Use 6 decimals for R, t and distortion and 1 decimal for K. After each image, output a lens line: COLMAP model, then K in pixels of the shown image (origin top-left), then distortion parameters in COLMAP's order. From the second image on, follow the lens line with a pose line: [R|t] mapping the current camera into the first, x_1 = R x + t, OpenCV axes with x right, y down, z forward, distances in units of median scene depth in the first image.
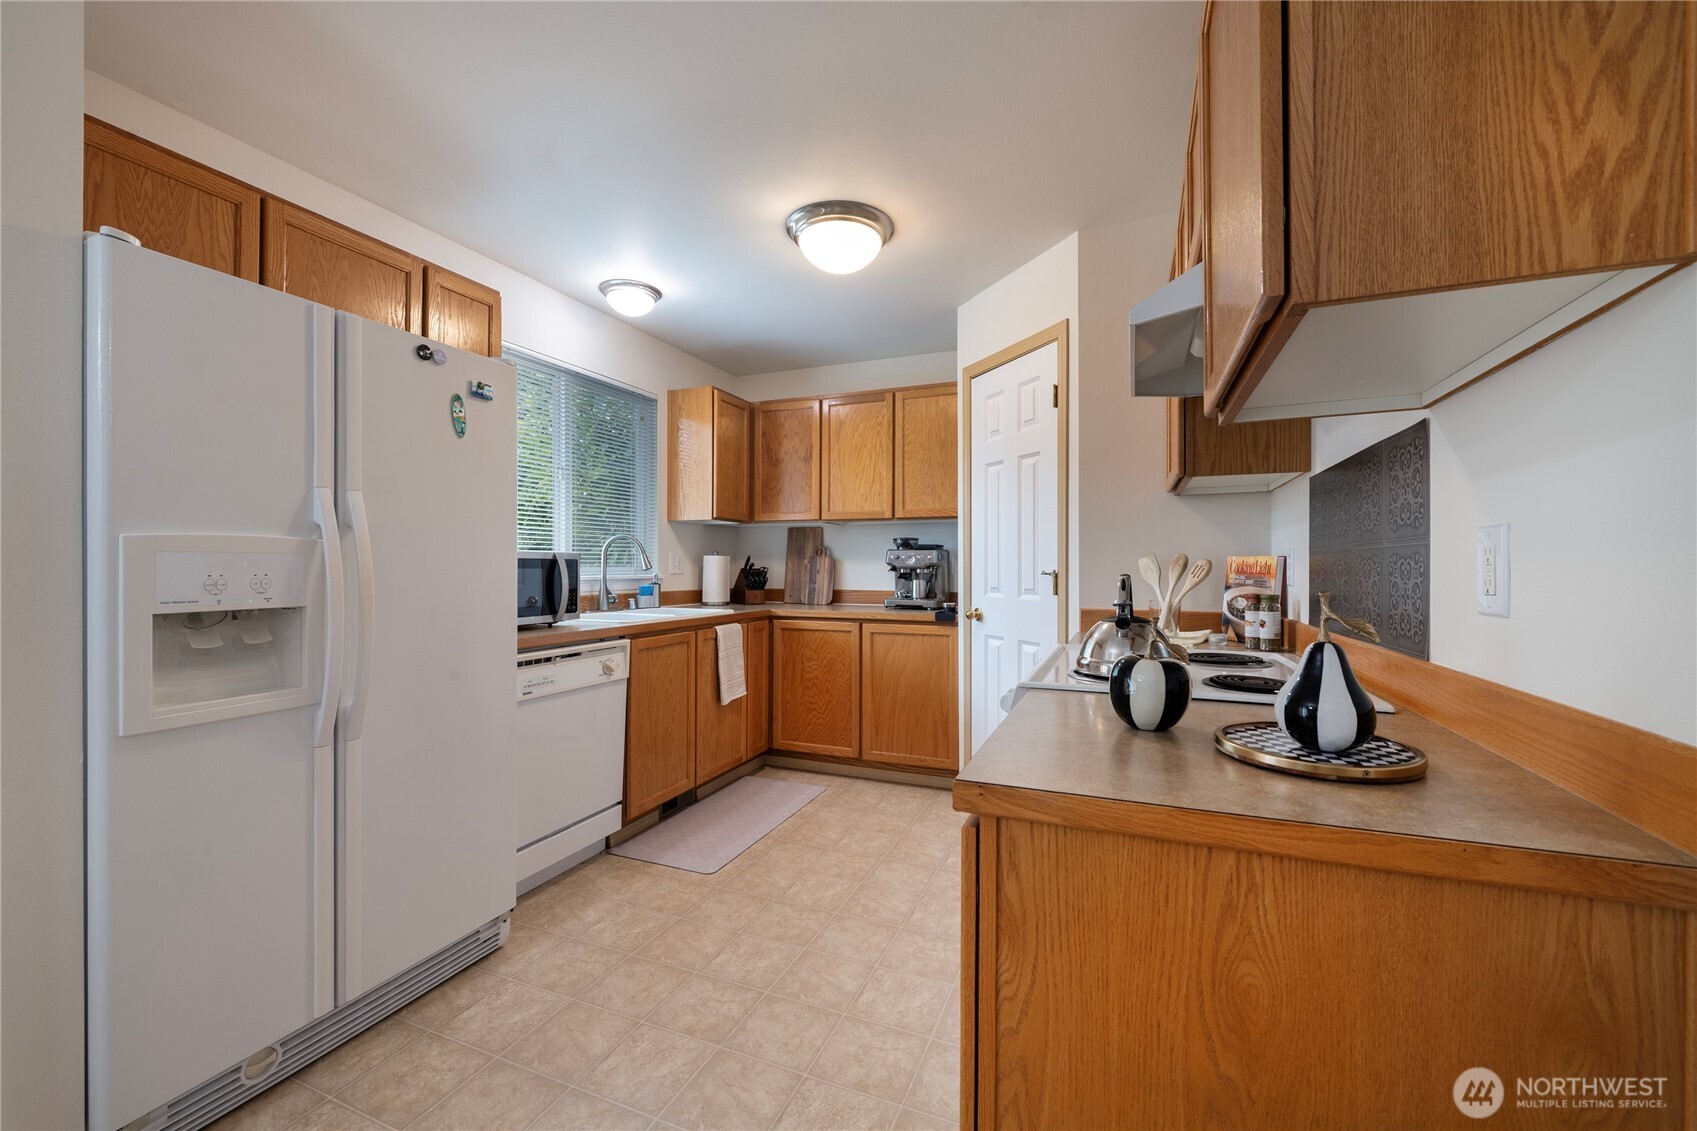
lens RADIAL K [[698.8, 0, 845.4], [0, 698.8, 557.6], [0, 0, 1]] dist [-0.000207, -0.000011]
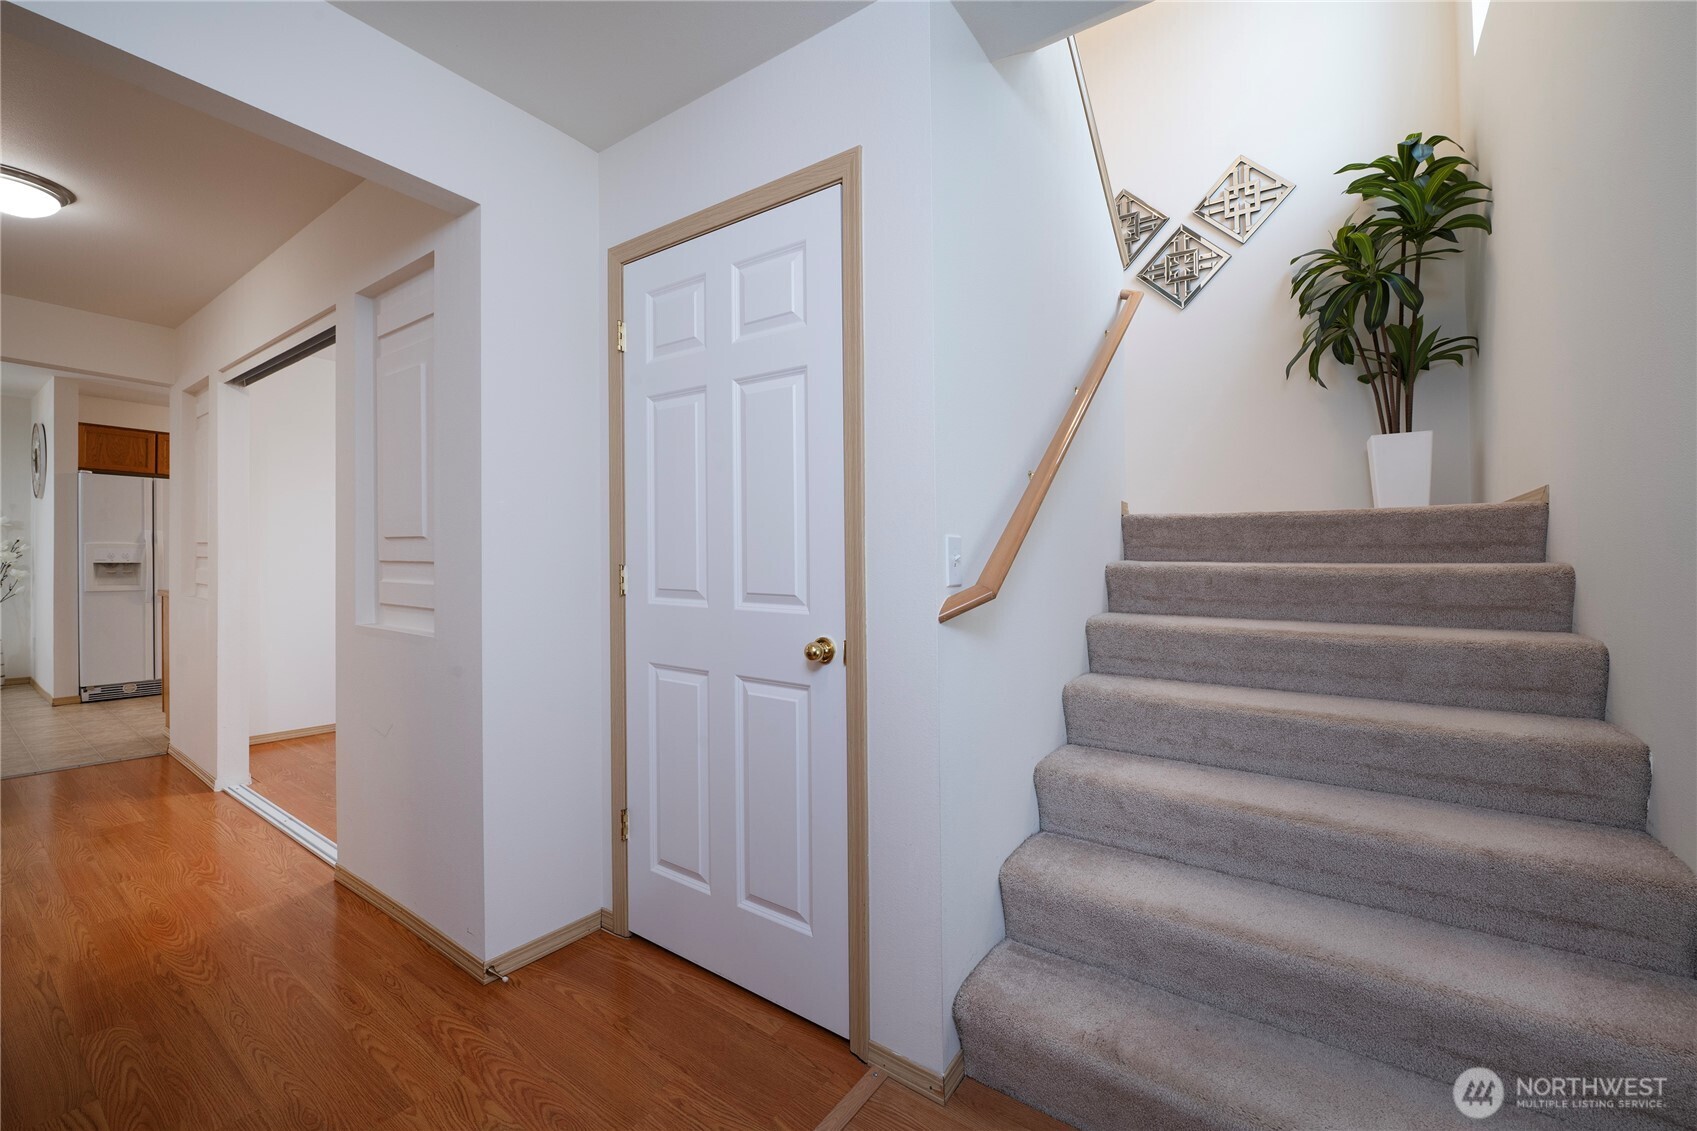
lens RADIAL K [[676.6, 0, 849.2], [0, 676.6, 550.4], [0, 0, 1]] dist [-0.010759, -0.000034]
pose [[0.976378, -0.003603, -0.216041, 3.907747], [0.002187, 0.999975, -0.006792, 0.041569], [0.216060, 0.006159, 0.976361, -1.742572]]
